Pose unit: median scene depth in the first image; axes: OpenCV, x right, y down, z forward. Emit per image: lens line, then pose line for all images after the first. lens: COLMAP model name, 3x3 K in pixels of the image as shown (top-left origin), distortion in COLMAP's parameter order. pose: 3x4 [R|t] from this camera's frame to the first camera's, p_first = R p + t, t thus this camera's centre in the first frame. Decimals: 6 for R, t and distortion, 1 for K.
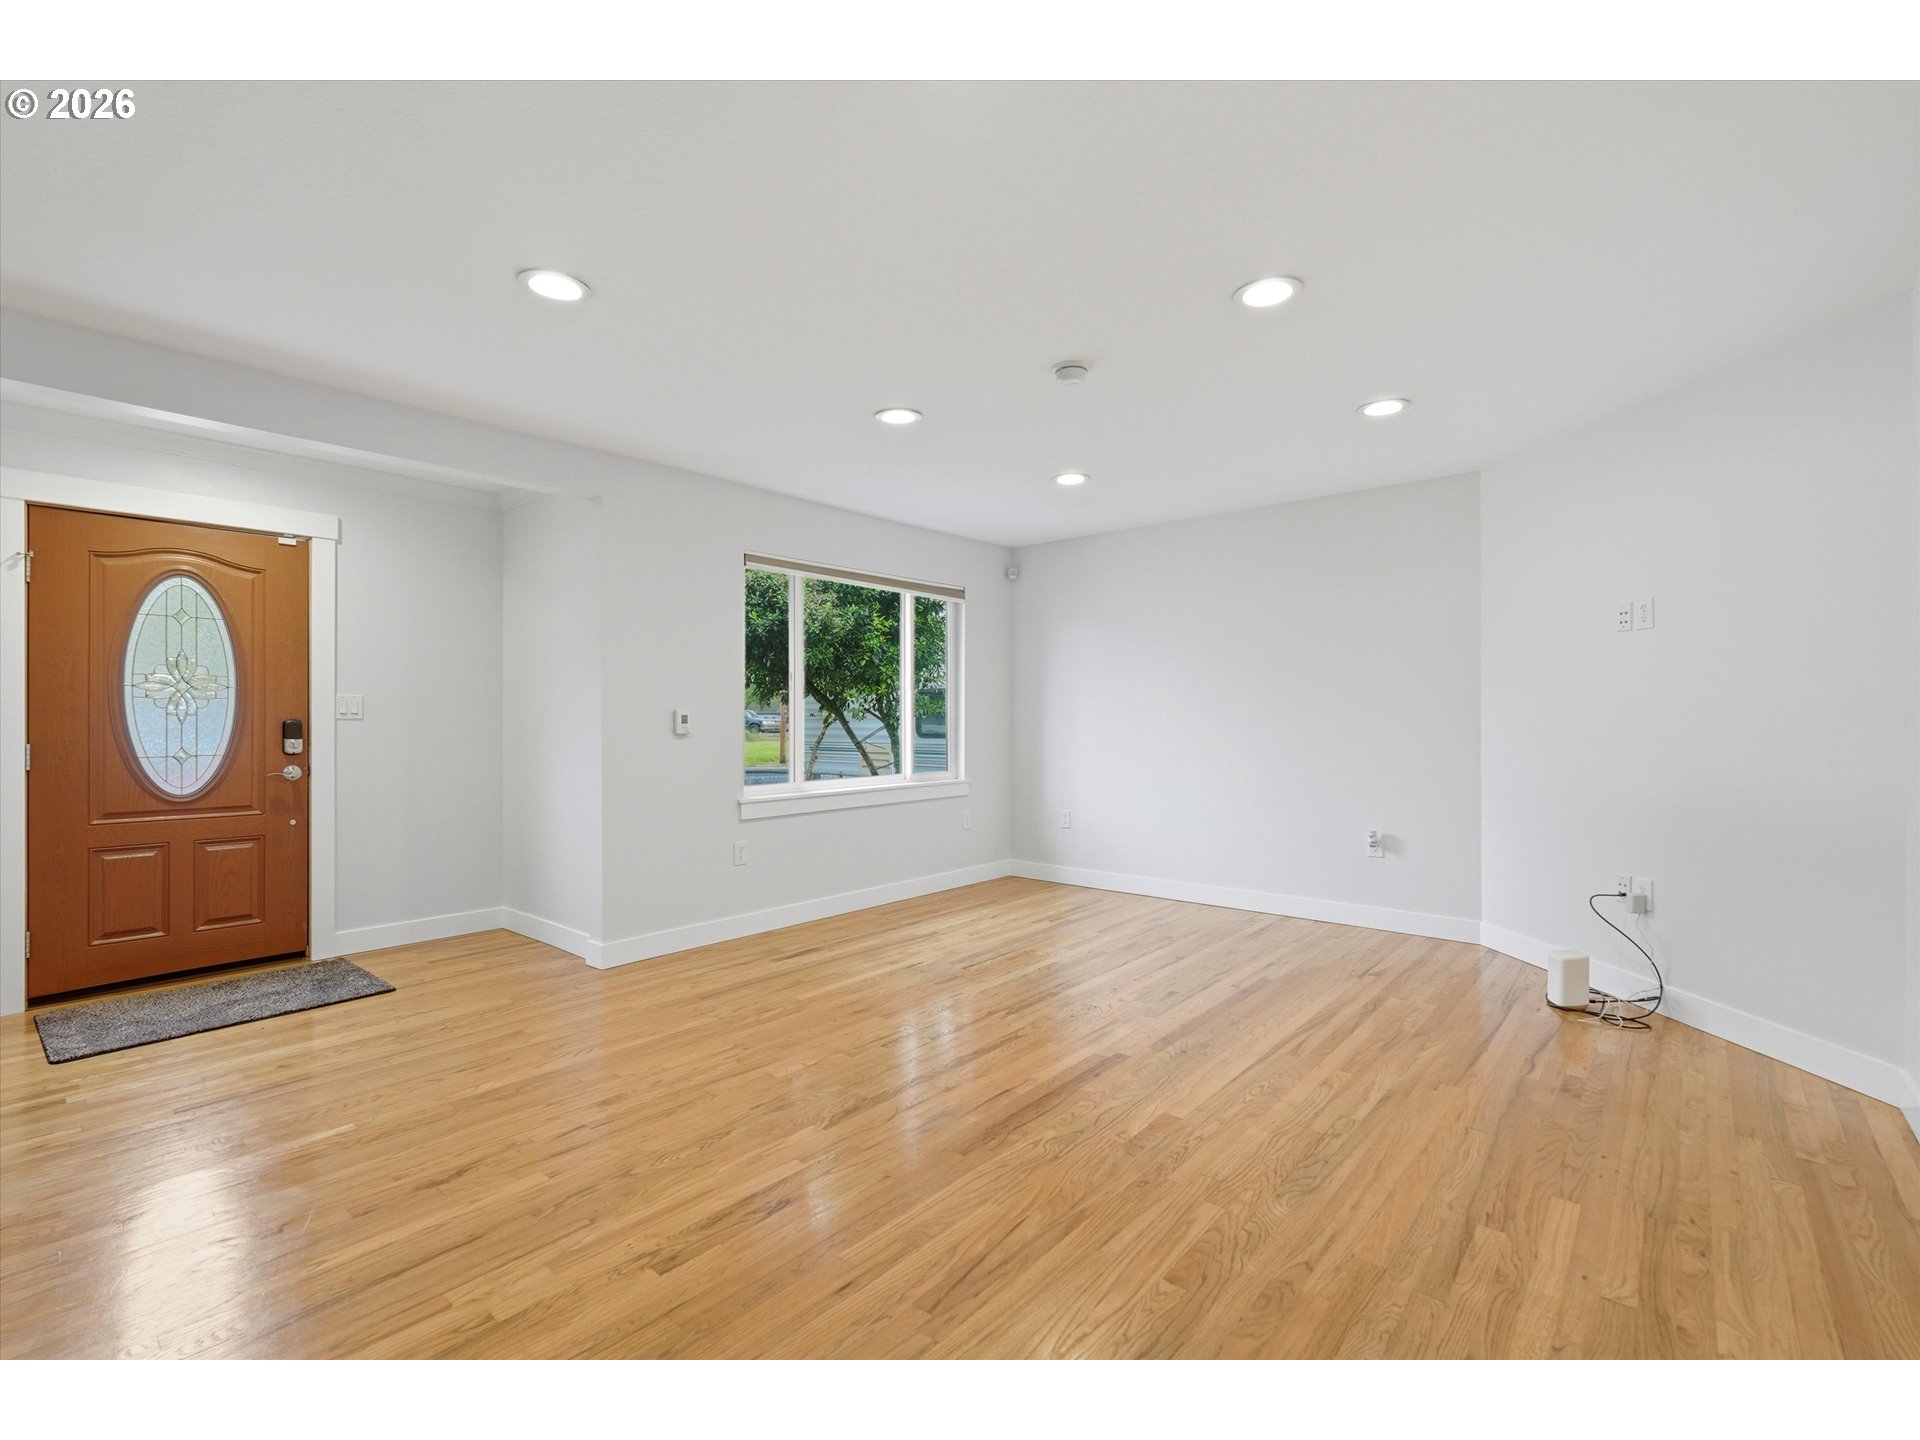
lens RADIAL K [[855.7, 0, 955.9], [0, 855.7, 715.4], [0, 0, 1]] dist [-0.016196, 0.000778]
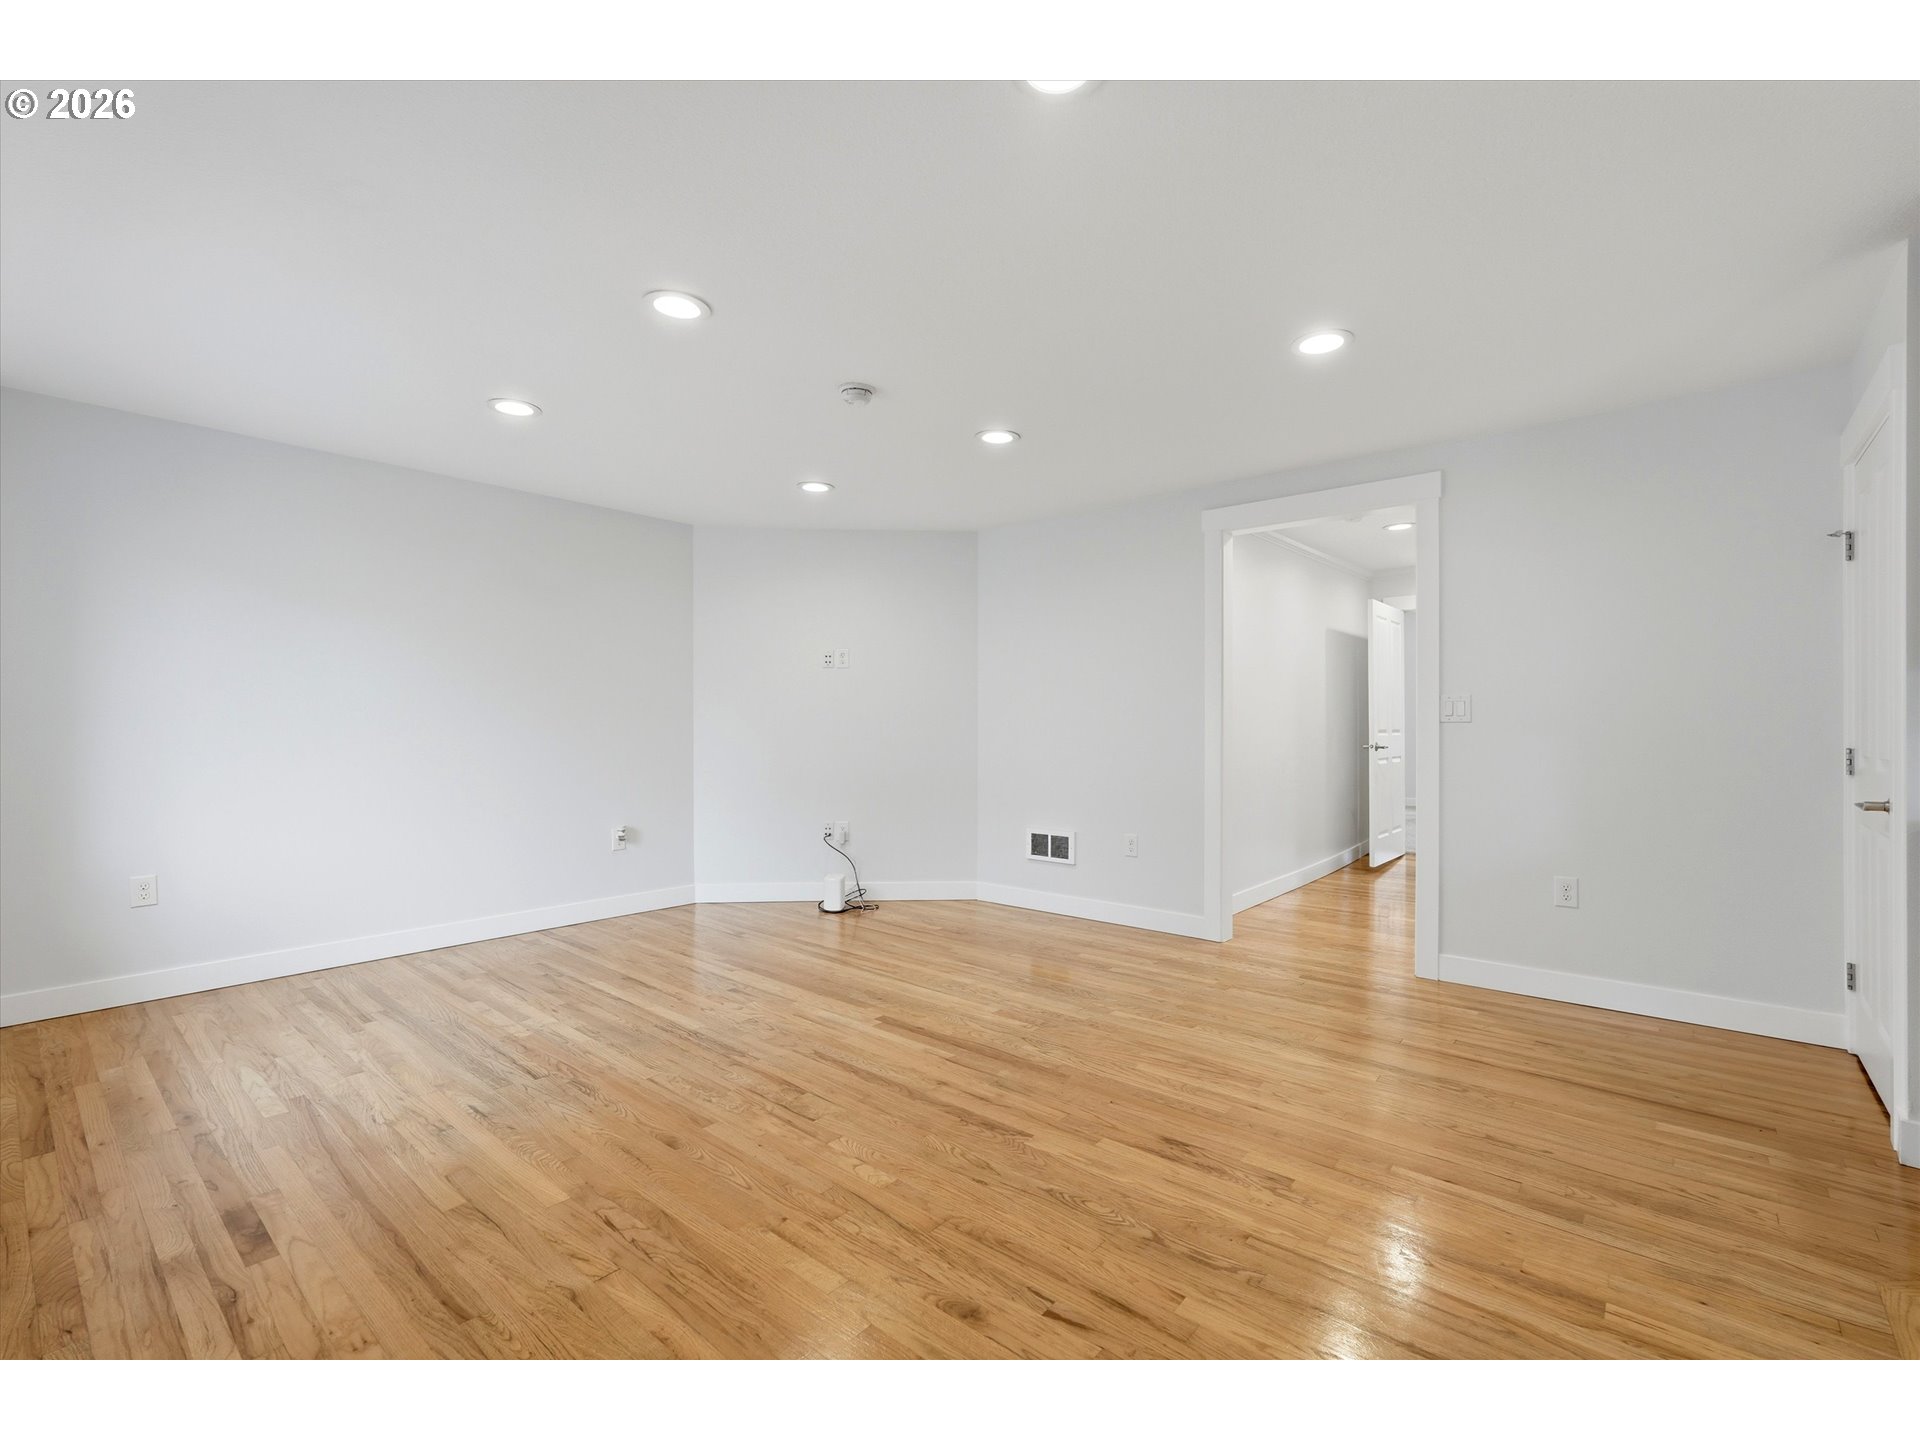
lens RADIAL K [[855.7, 0, 956.0], [0, 855.7, 726.9], [0, 0, 1]] dist [-0.016196, 0.000778]
pose [[-0.015087, -0.001430, 0.999885, -0.845663], [-0.005848, 0.999982, 0.001342, 0.006222], [-0.999869, -0.005827, -0.015096, 0.818053]]
